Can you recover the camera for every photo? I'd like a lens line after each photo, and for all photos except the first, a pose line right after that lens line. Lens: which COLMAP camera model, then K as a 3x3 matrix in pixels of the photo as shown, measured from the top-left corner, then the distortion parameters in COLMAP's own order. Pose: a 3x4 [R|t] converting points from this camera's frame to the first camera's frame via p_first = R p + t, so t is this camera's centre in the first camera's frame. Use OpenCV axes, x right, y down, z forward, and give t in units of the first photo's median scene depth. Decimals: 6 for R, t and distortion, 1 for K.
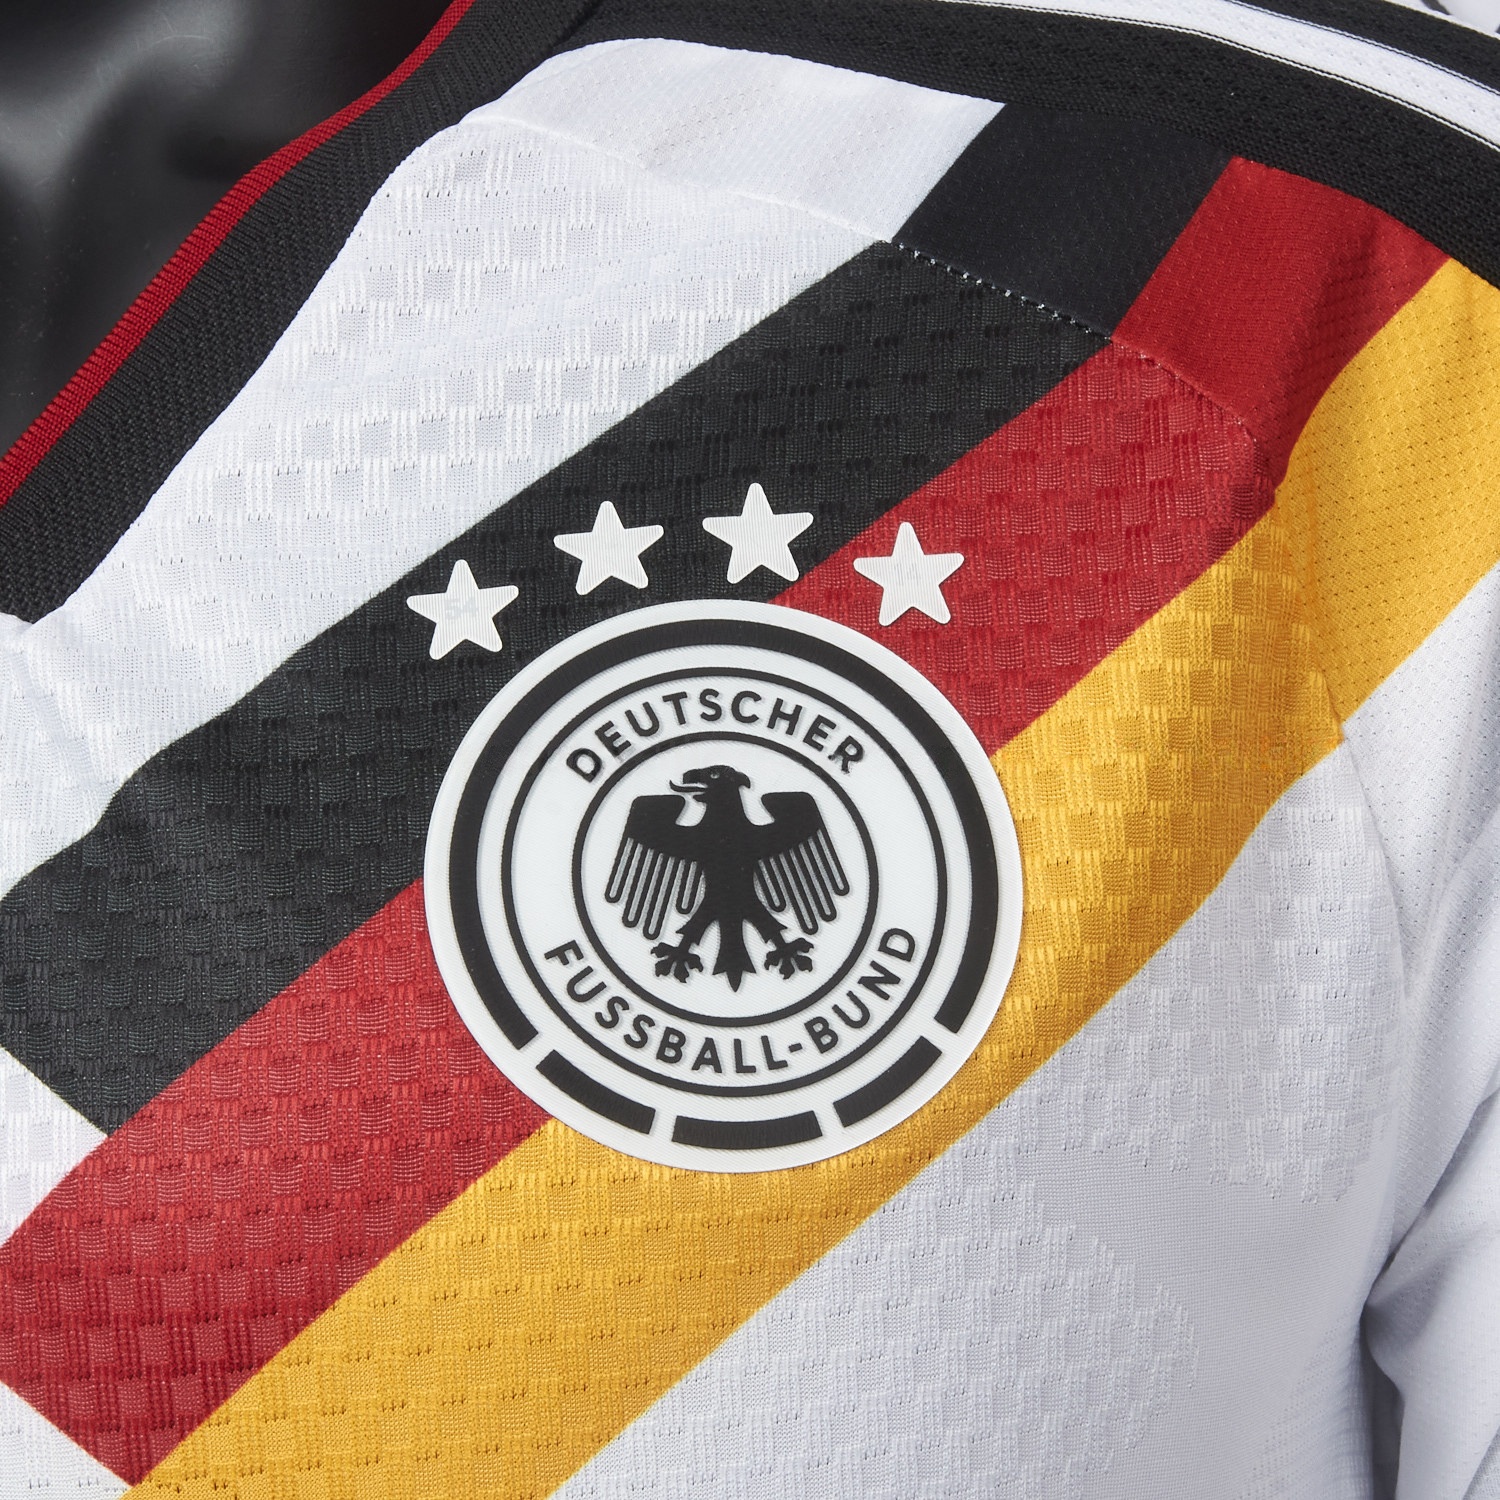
lens RADIAL K [[3687.2, 0, 750.0], [0, 3687.2, 750.0], [0, 0, 1]] dist [-0.113333, 0.392728]
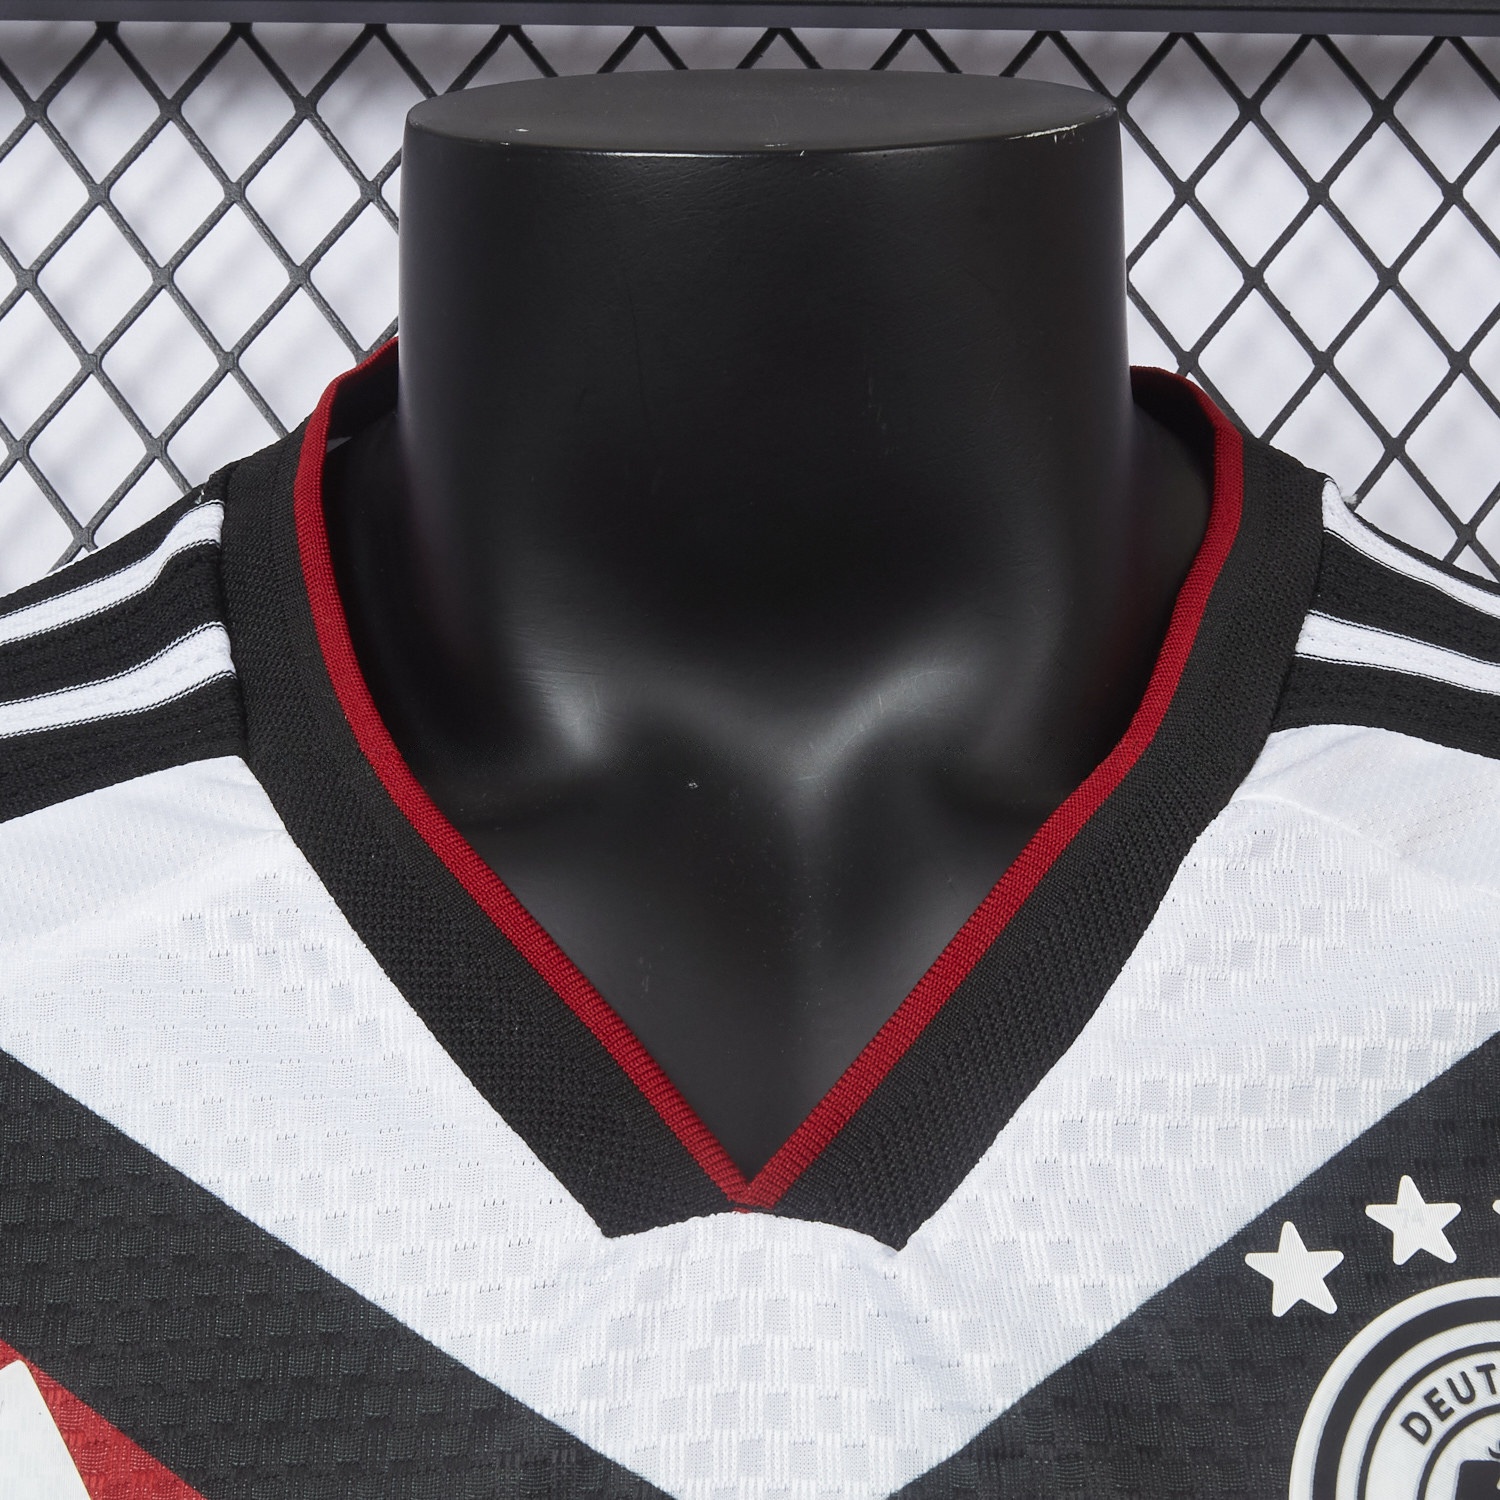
lens RADIAL K [[3687.2, 0, 750.0], [0, 3687.2, 750.0], [0, 0, 1]] dist [-0.113333, 0.392728]
pose [[0.976963, 0.106464, 0.184956, -0.452023], [-0.090630, 0.991619, -0.092076, -0.075835], [-0.193208, 0.073192, 0.978424, -0.042730]]
